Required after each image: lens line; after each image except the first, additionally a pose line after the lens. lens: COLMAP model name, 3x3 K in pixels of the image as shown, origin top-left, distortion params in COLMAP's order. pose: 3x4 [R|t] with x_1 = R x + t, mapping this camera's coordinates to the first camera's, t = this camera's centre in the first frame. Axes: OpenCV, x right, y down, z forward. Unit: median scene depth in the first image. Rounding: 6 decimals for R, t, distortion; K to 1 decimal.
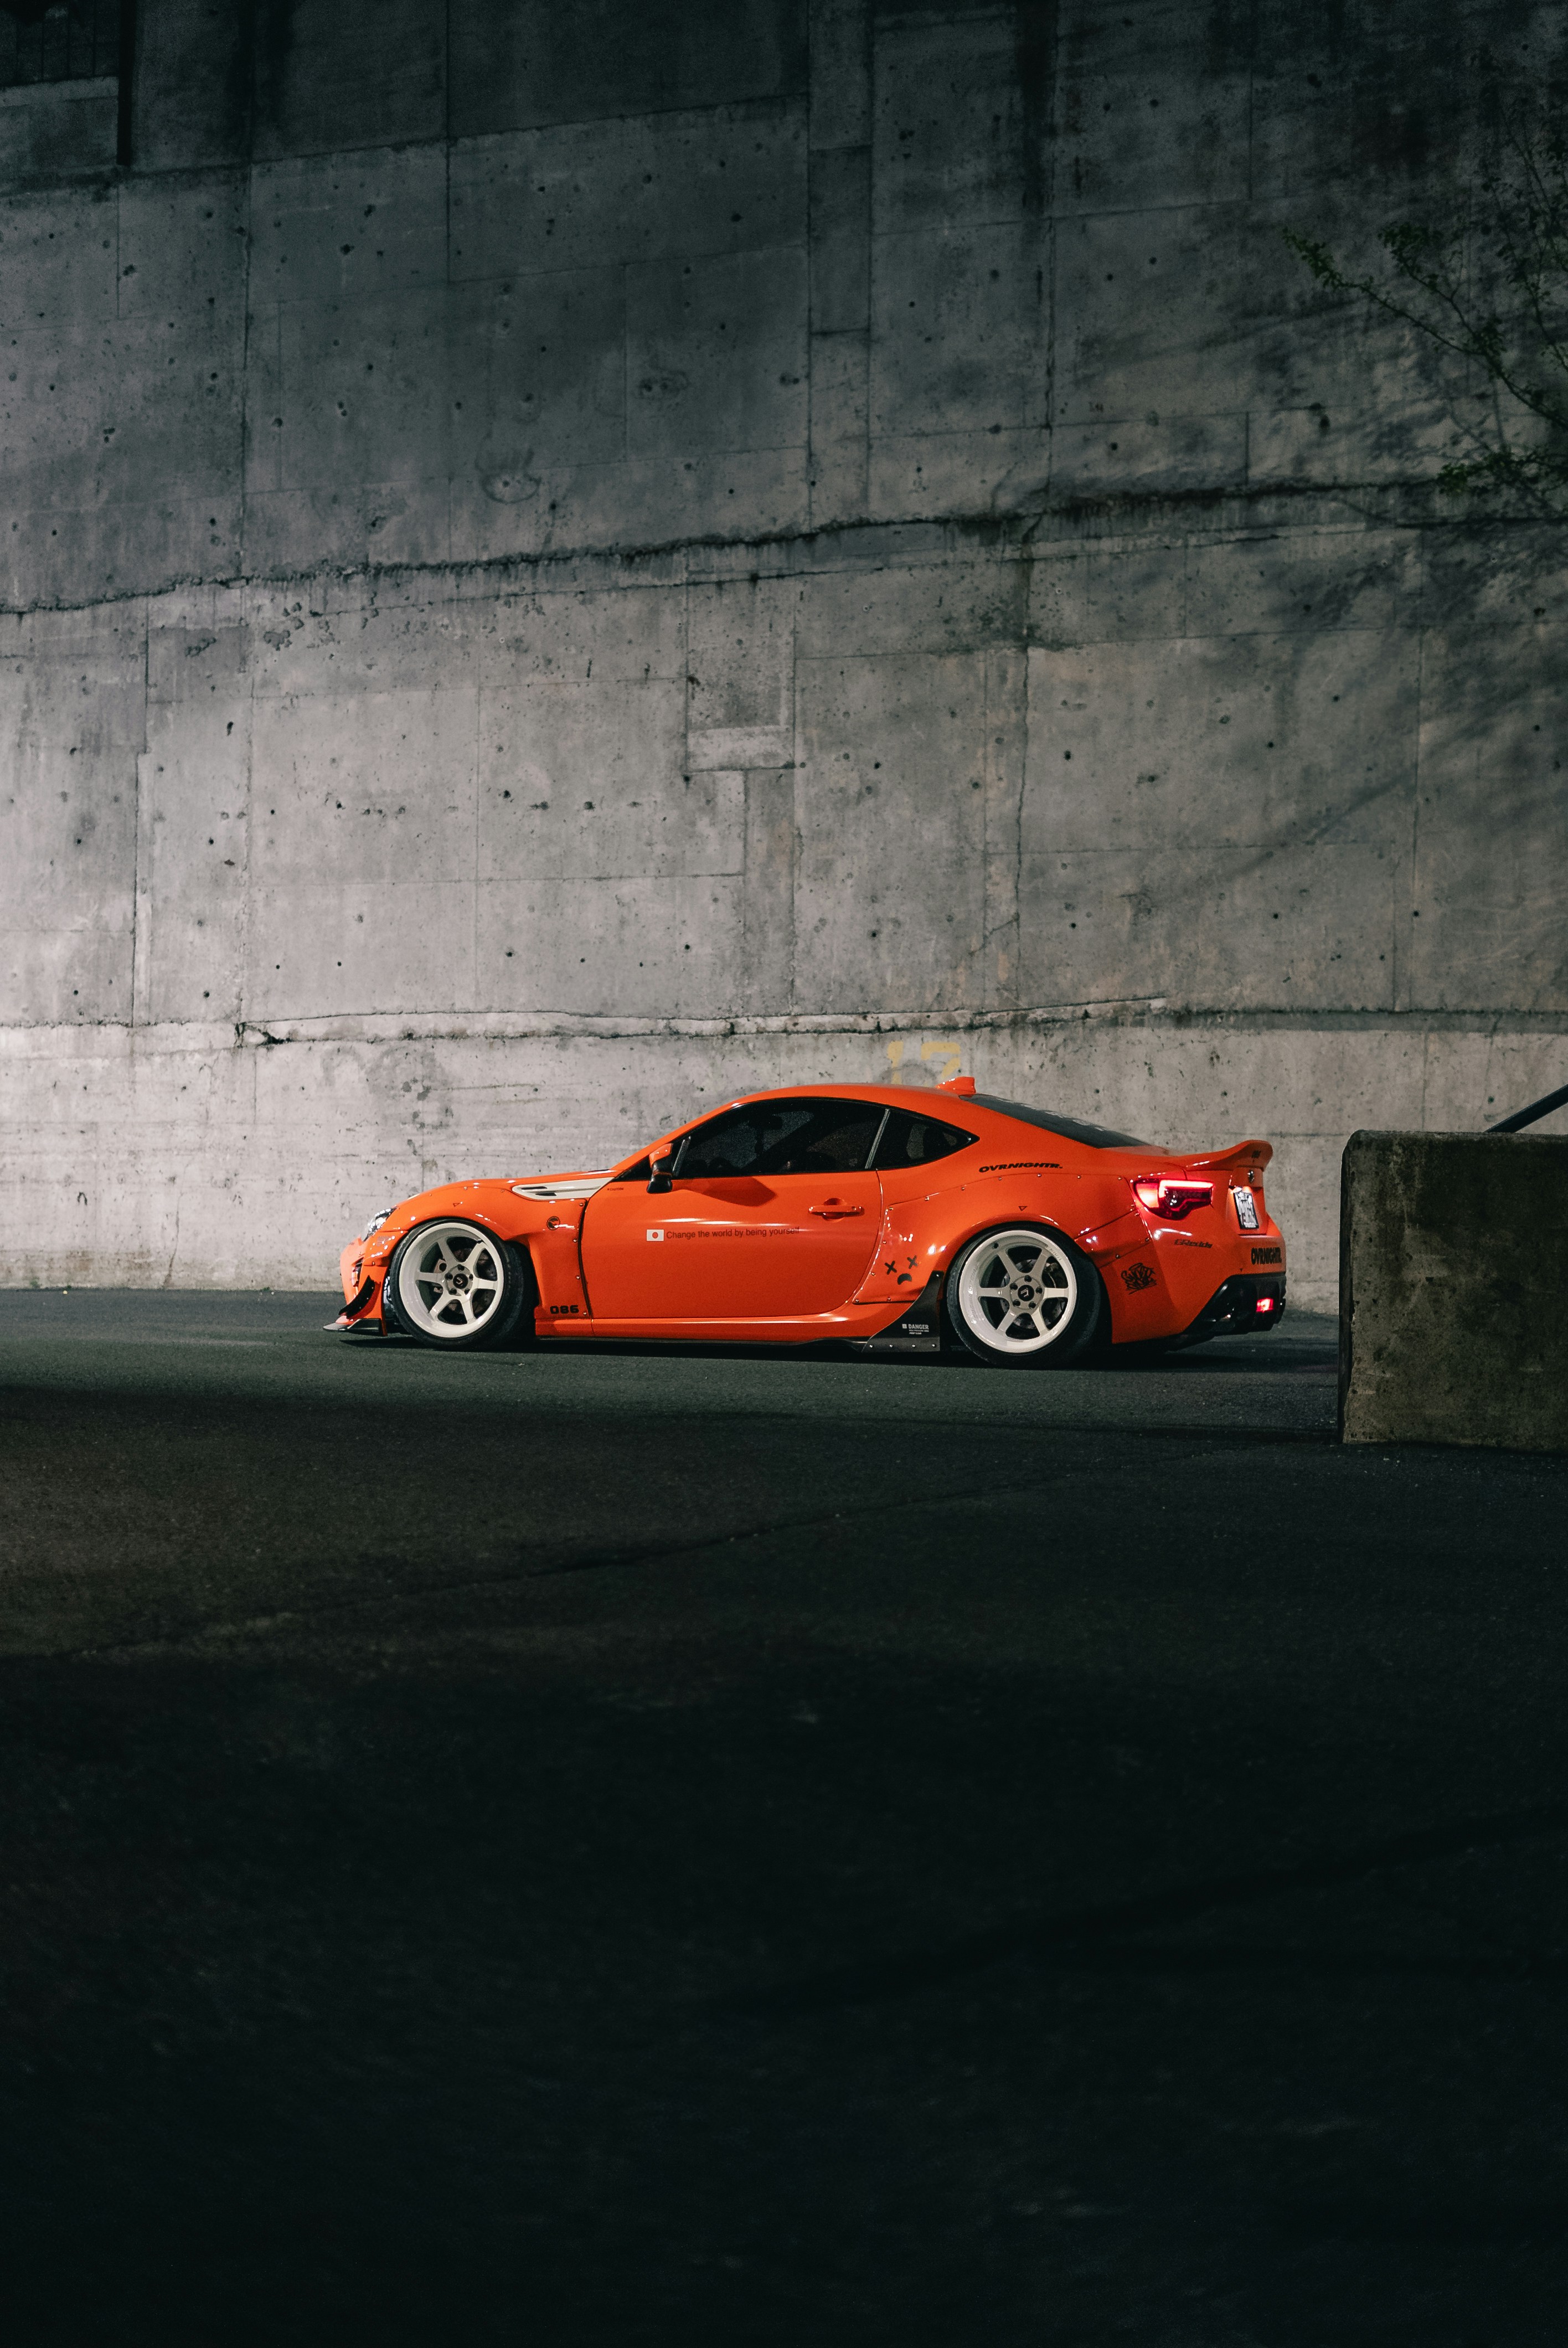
lens RADIAL K [[3406.6, 0, 783.0], [0, 3406.6, 1165.1], [0, 0, 1]] dist [-0.012043, 0.036759]
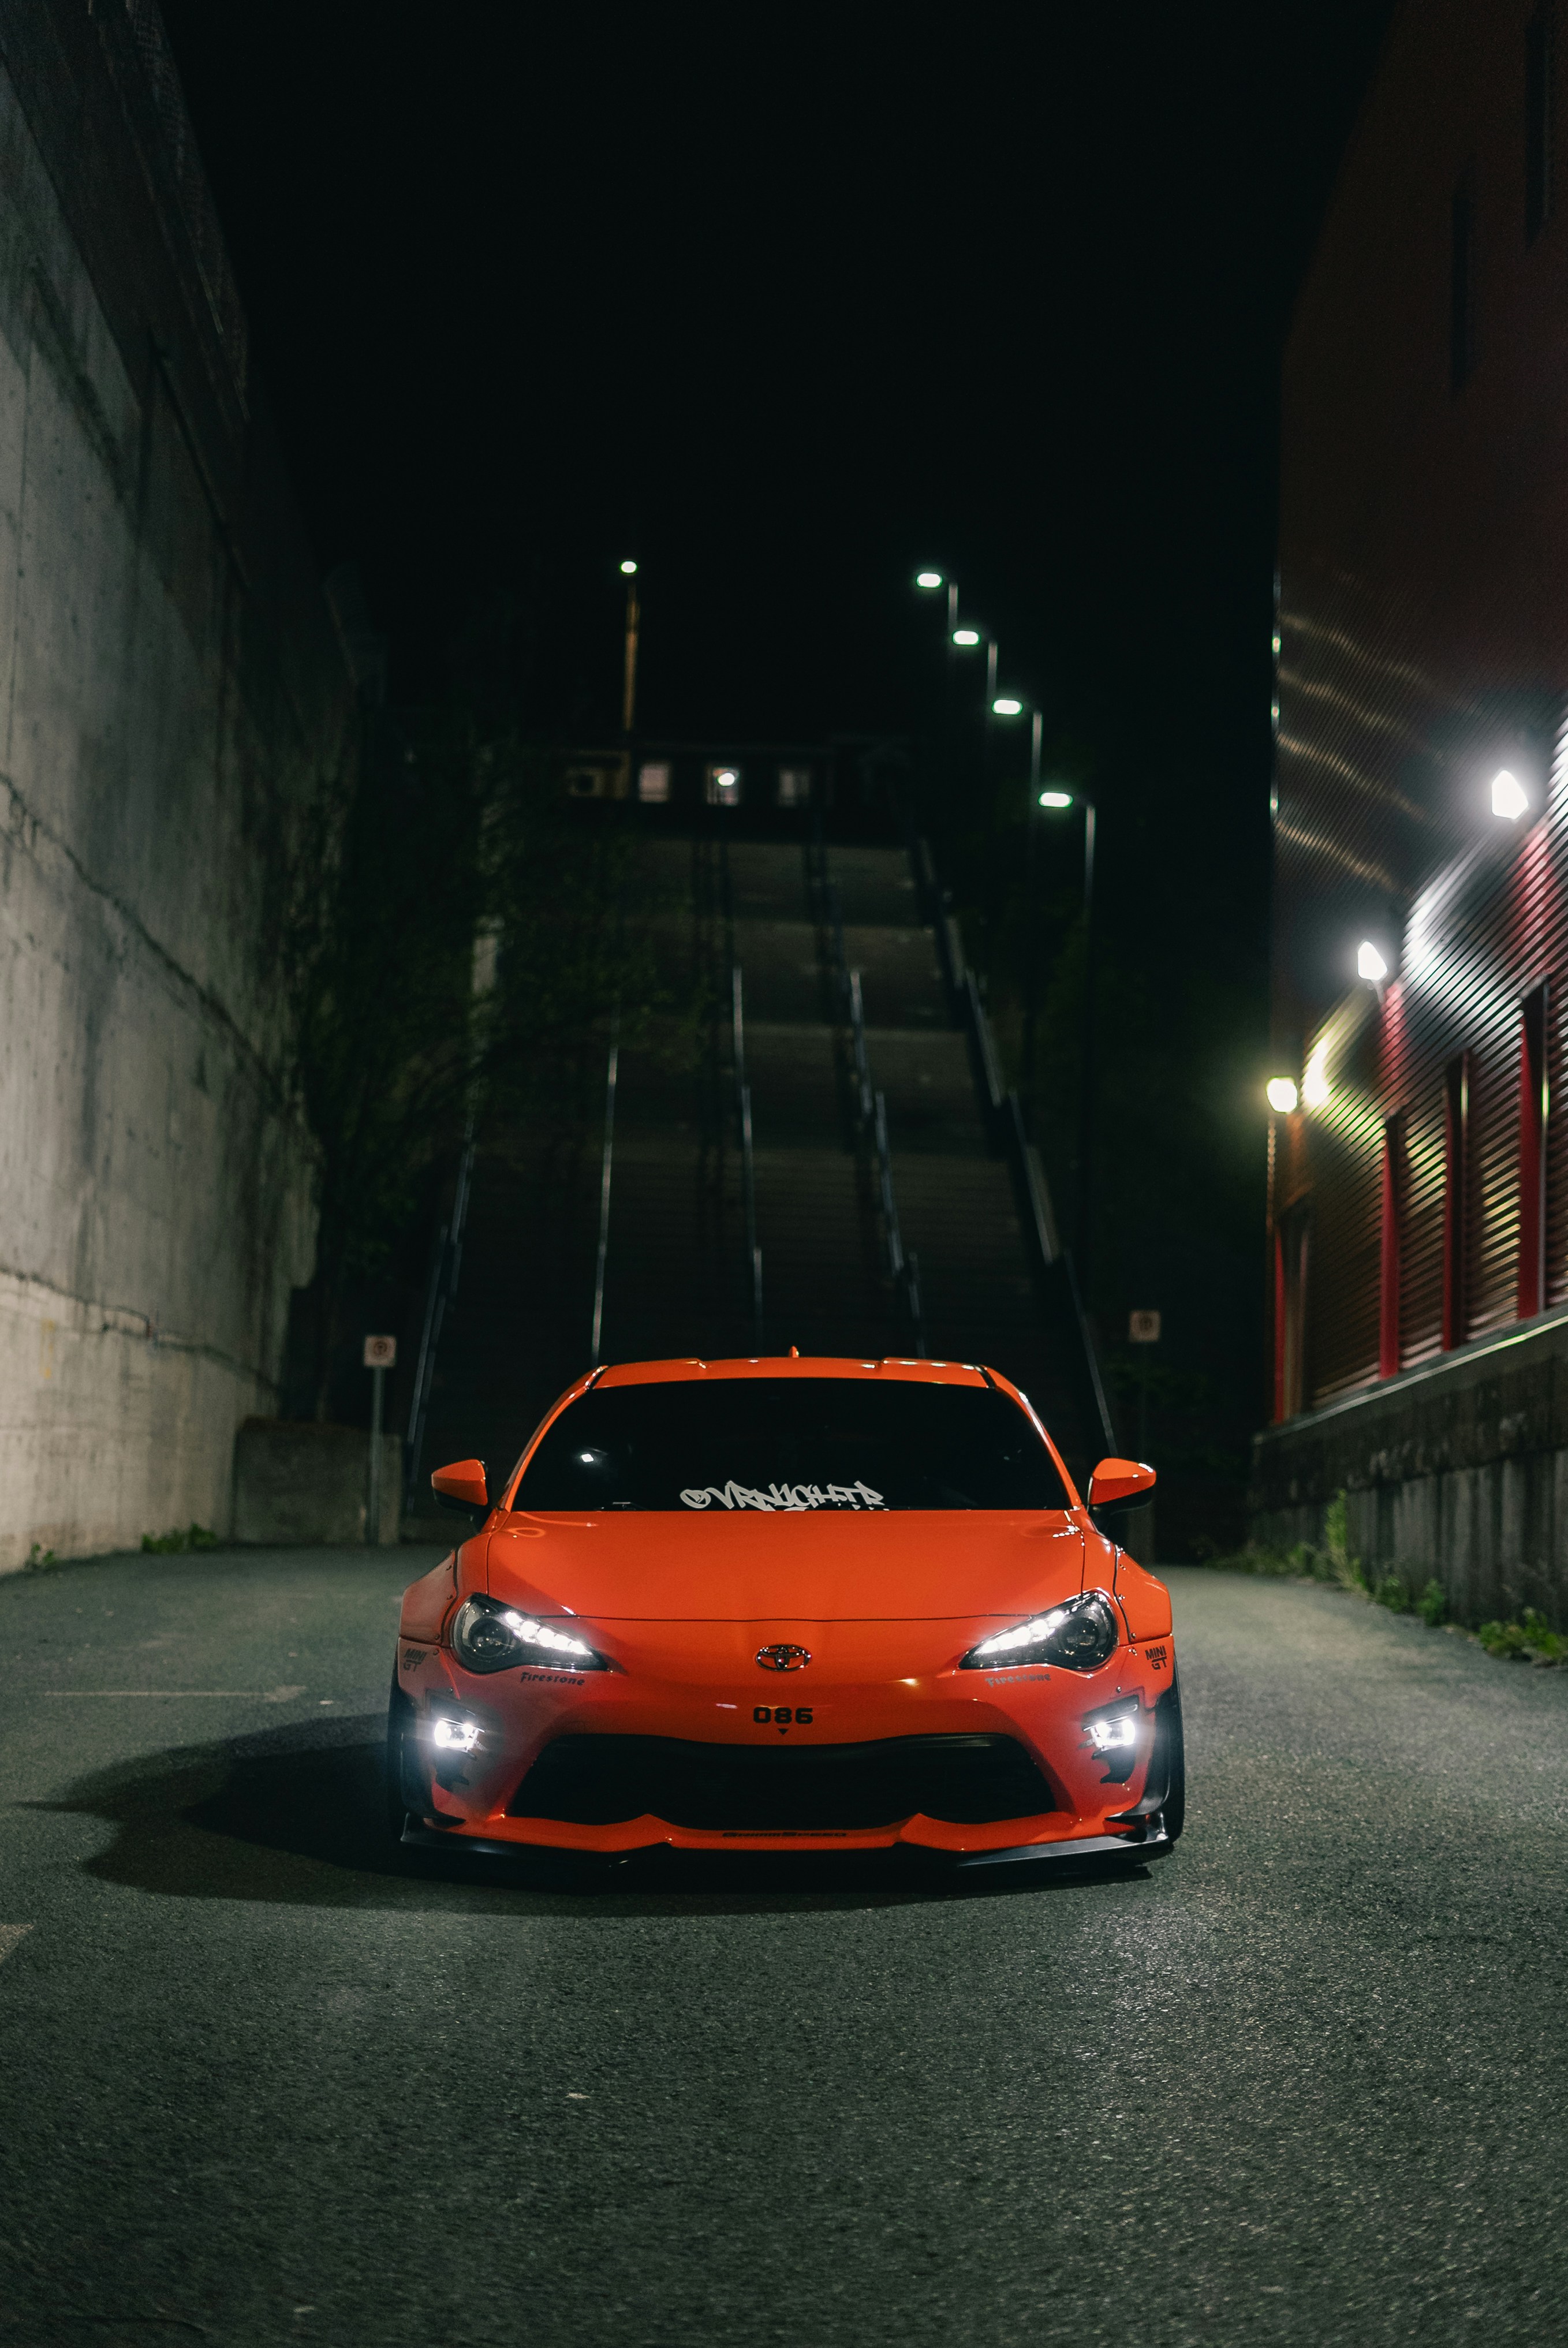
lens RADIAL K [[3490.8, 0, 785.8], [0, 3490.8, 1155.7], [0, 0, 1]] dist [-0.007896, 0.014668]
pose [[-0.413187, 0.075885, 0.907479, -1.372915], [-0.023839, 0.995279, -0.094082, 0.010052], [-0.910334, -0.060507, -0.409427, 1.373694]]
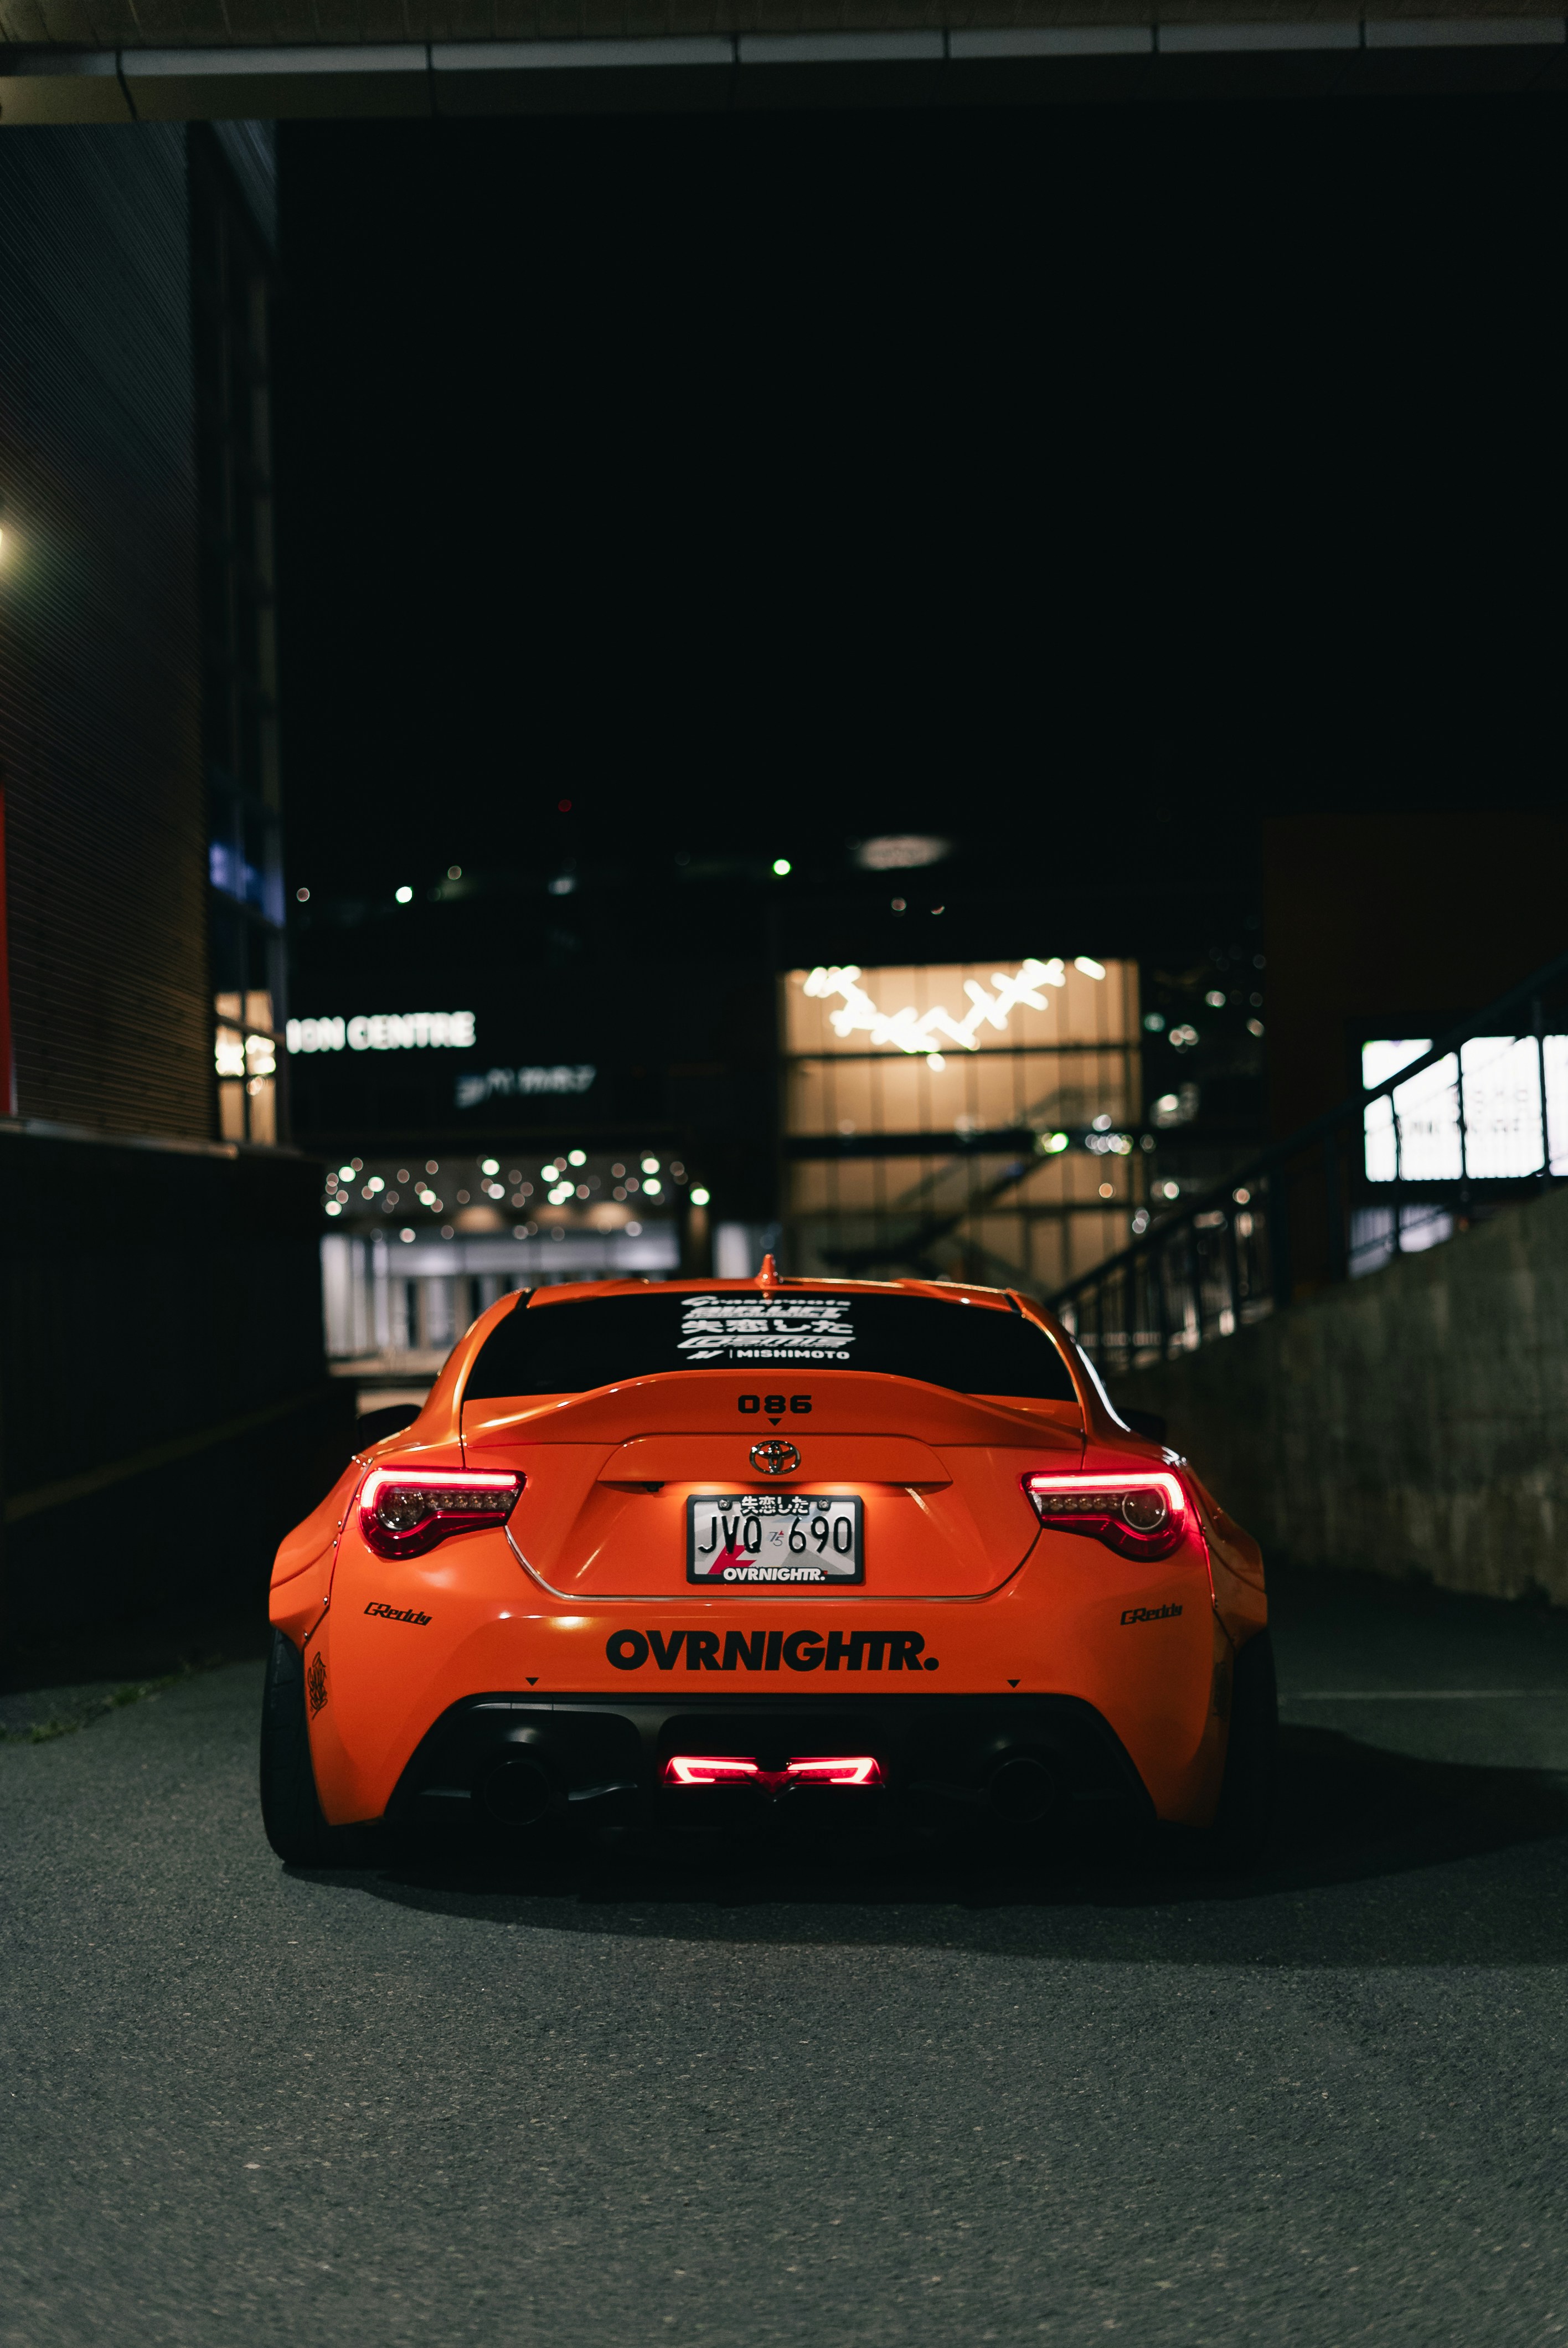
lens RADIAL K [[3443.6, 0, 784.8], [0, 3443.6, 1160.9], [0, 0, 1]] dist [-0.005960, 0.030202]
pose [[0.365283, -0.084036, -0.927096, 0.381128], [0.012473, 0.996269, -0.085392, 0.002332], [0.930813, 0.019629, 0.364968, 0.605649]]
